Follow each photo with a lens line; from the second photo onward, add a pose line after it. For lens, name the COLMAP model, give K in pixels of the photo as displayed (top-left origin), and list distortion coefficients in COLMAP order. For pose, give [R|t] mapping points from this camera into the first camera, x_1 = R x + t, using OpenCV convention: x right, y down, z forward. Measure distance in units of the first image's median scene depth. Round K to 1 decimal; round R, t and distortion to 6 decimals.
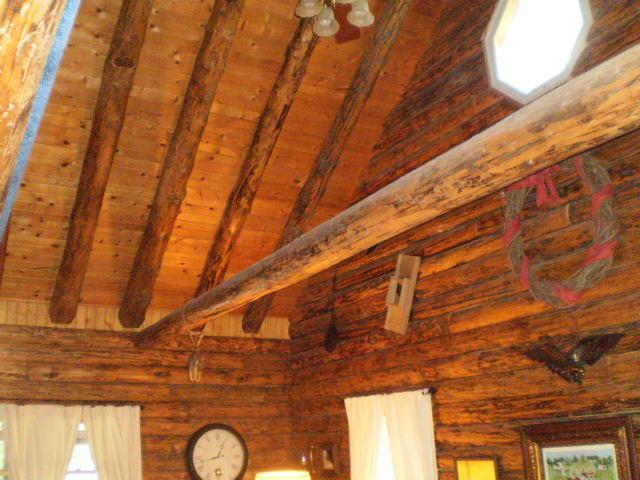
lens RADIAL K [[678.1, 0, 320.0], [0, 678.1, 240.0], [0, 0, 1]] dist [-0.083988, -0.166006]
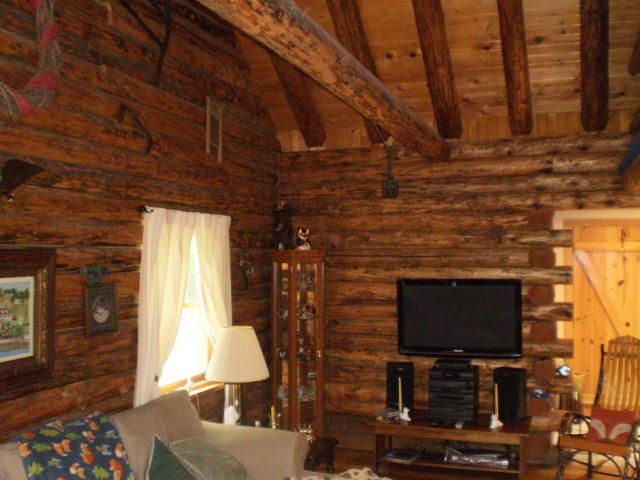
lens RADIAL K [[678.1, 0, 320.0], [0, 678.1, 240.0], [0, 0, 1]] dist [-0.083988, -0.166006]
pose [[-0.657098, 0.057090, 0.751640, -0.562098], [-0.184414, 0.954653, -0.233727, 0.404110], [-0.730900, -0.292194, -0.616773, 1.283503]]
